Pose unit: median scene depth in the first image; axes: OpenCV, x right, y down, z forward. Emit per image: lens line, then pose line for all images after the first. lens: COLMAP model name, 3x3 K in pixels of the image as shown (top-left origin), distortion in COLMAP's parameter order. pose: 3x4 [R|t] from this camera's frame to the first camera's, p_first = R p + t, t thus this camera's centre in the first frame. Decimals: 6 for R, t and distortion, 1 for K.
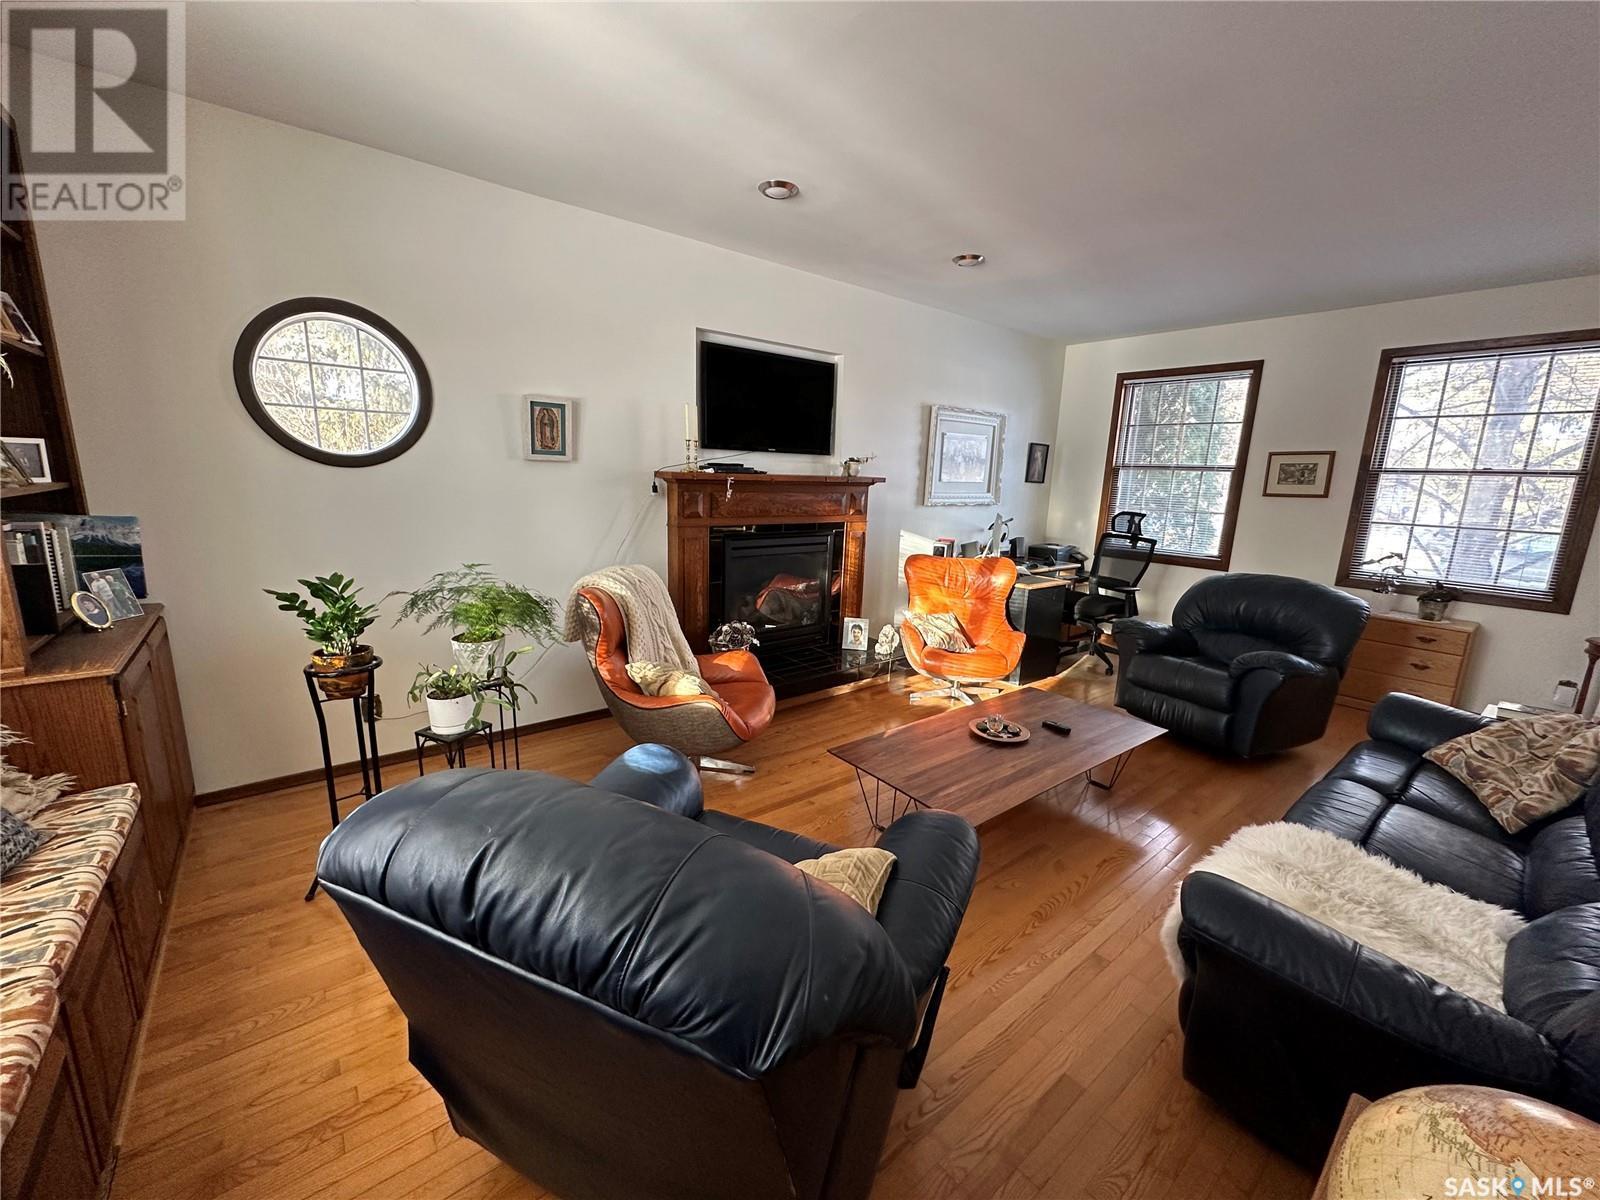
lens RADIAL K [[638.8, 0, 802.1], [0, 638.8, 599.6], [0, 0, 1]] dist [0.000412, 0.000293]
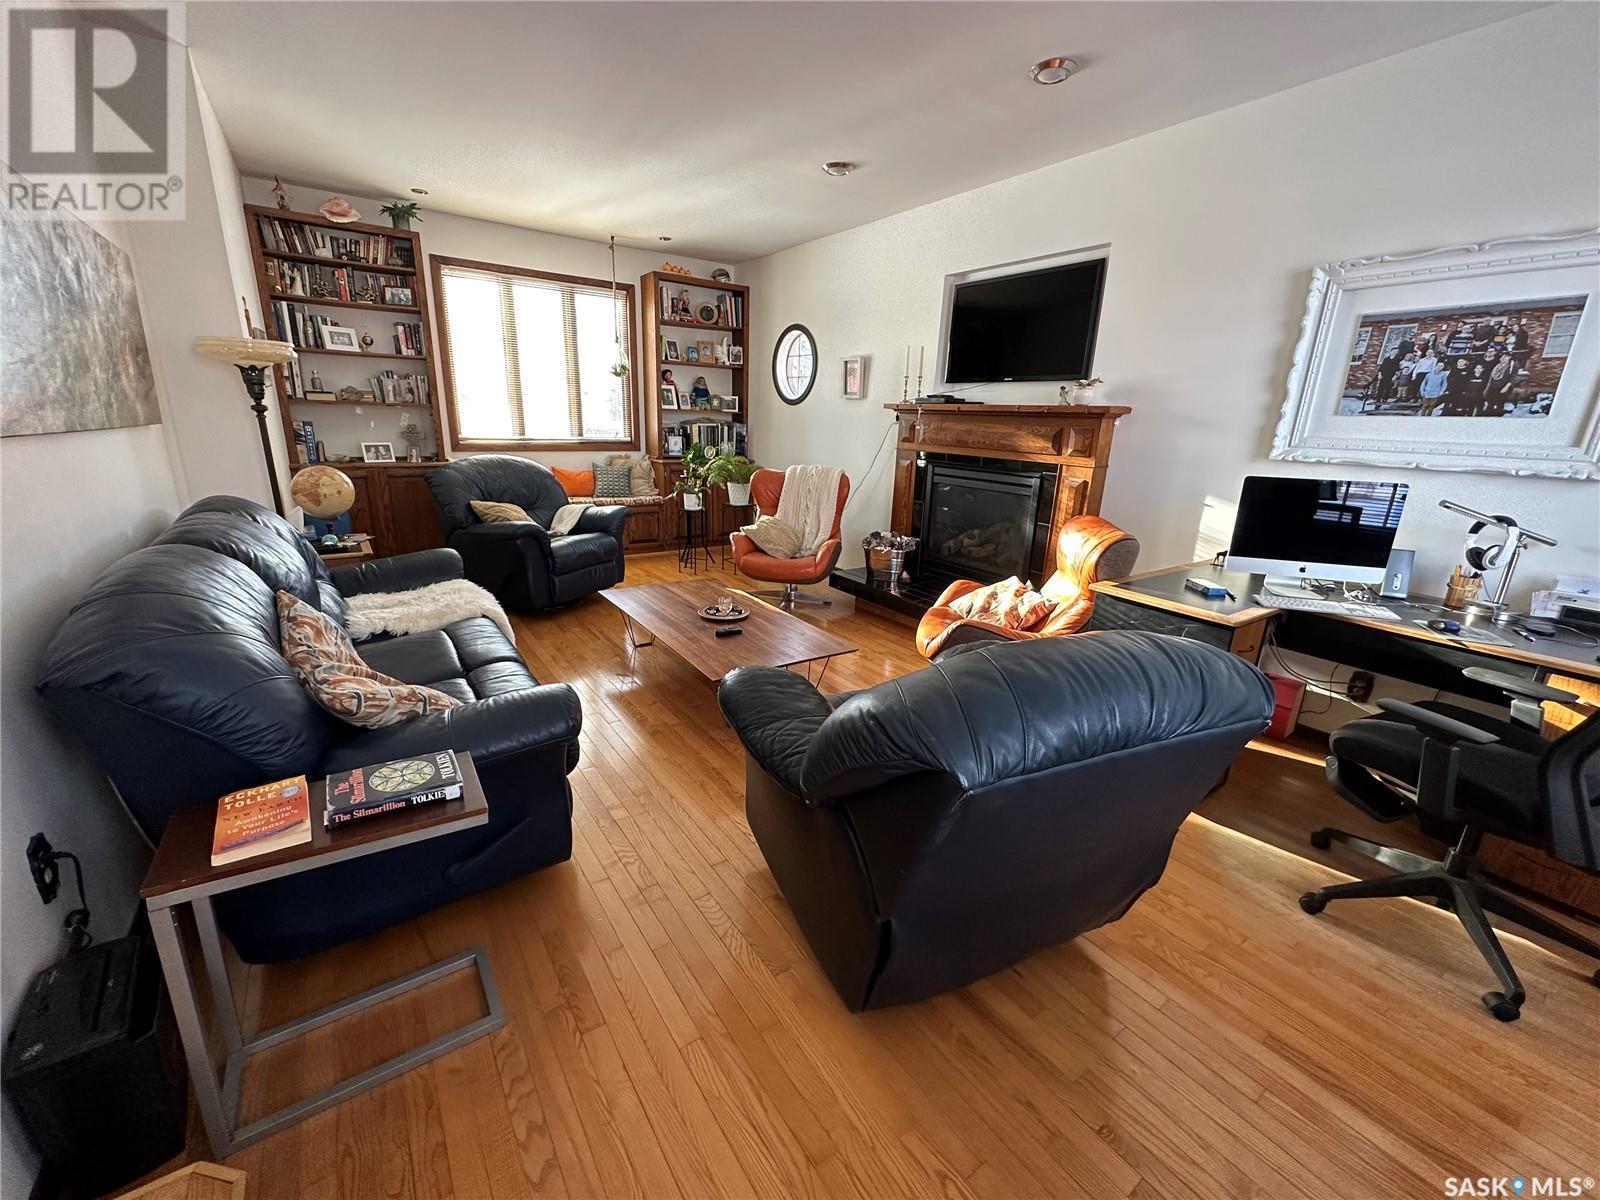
lens RADIAL K [[638.8, 0, 800.2], [0, 638.8, 603.4], [0, 0, 1]] dist [0.000412, 0.000293]
pose [[-0.055851, 0.245149, -0.967875, 0.995716], [-0.237960, 0.938186, 0.251360, -0.090181], [0.969668, 0.244354, 0.005937, 0.798752]]
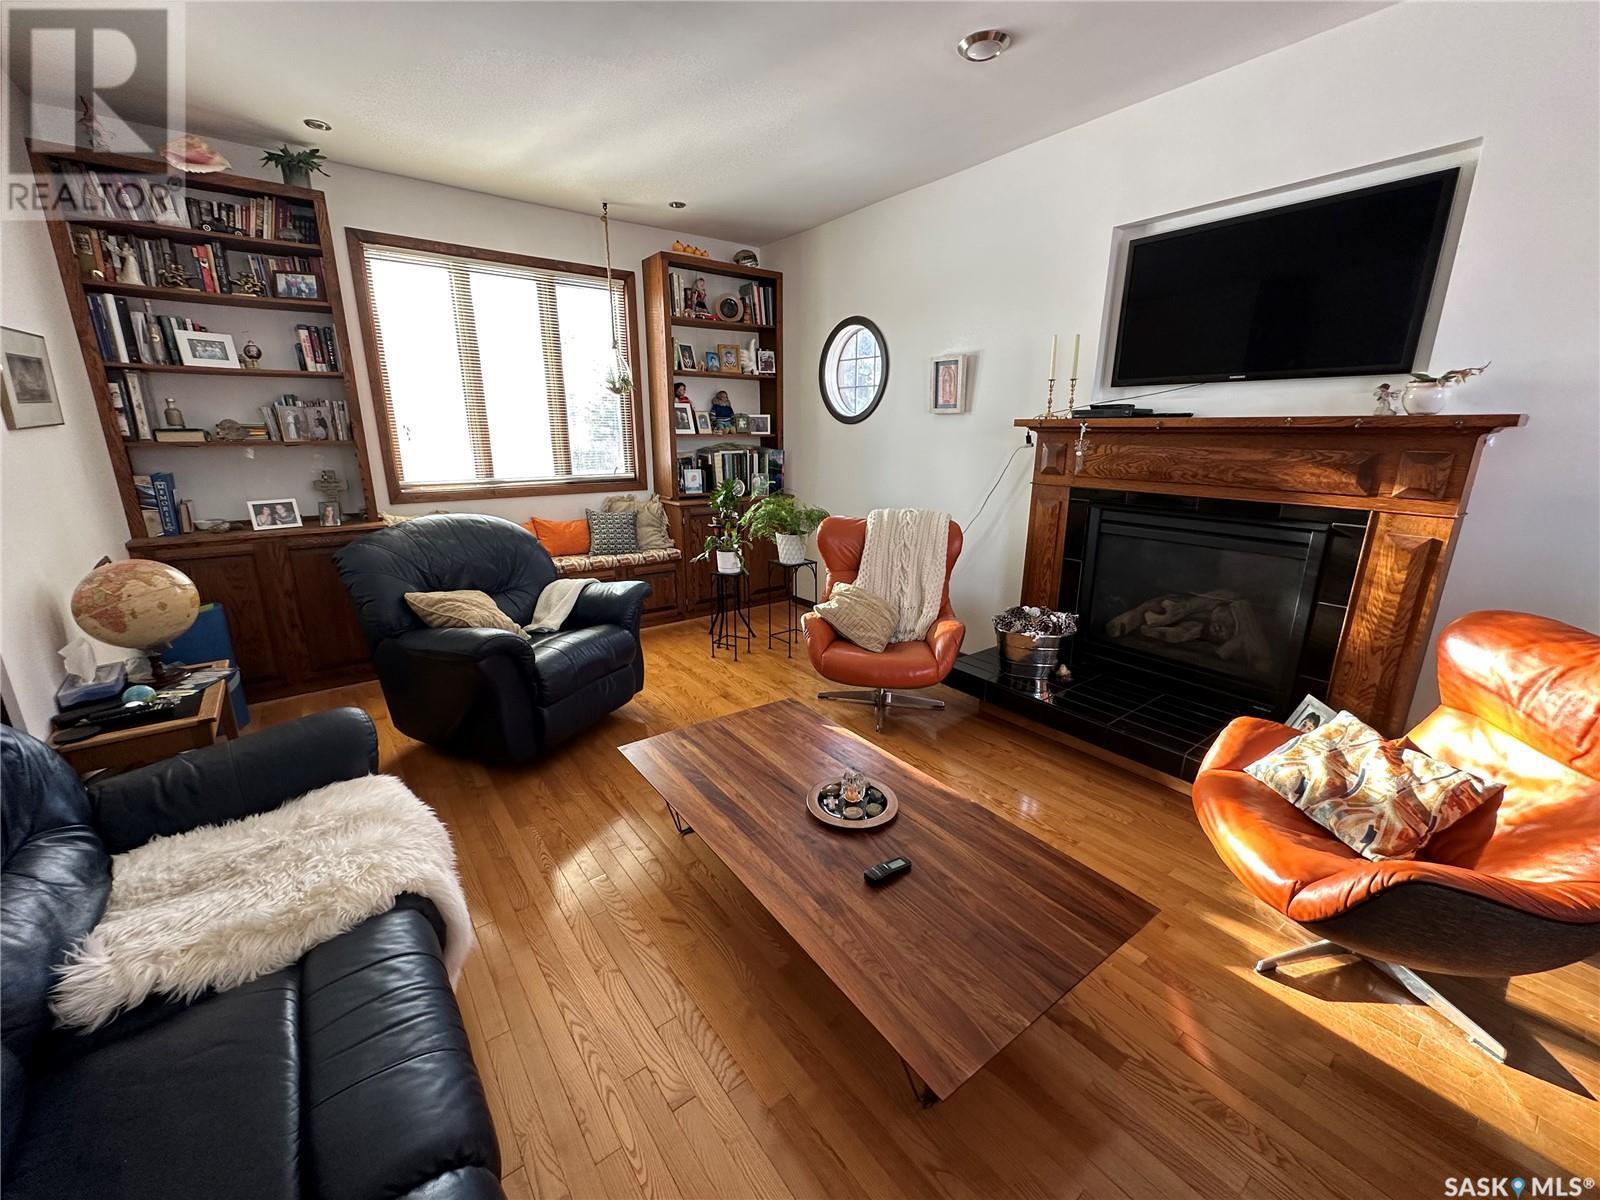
lens RADIAL K [[638.8, 0, 800.1], [0, 638.8, 604.0], [0, 0, 1]] dist [0.000412, 0.000293]
pose [[-0.022680, 0.229037, -0.973153, 0.628859], [-0.206126, 0.951418, 0.228726, -0.083139], [0.978263, 0.205779, 0.025632, 0.635051]]
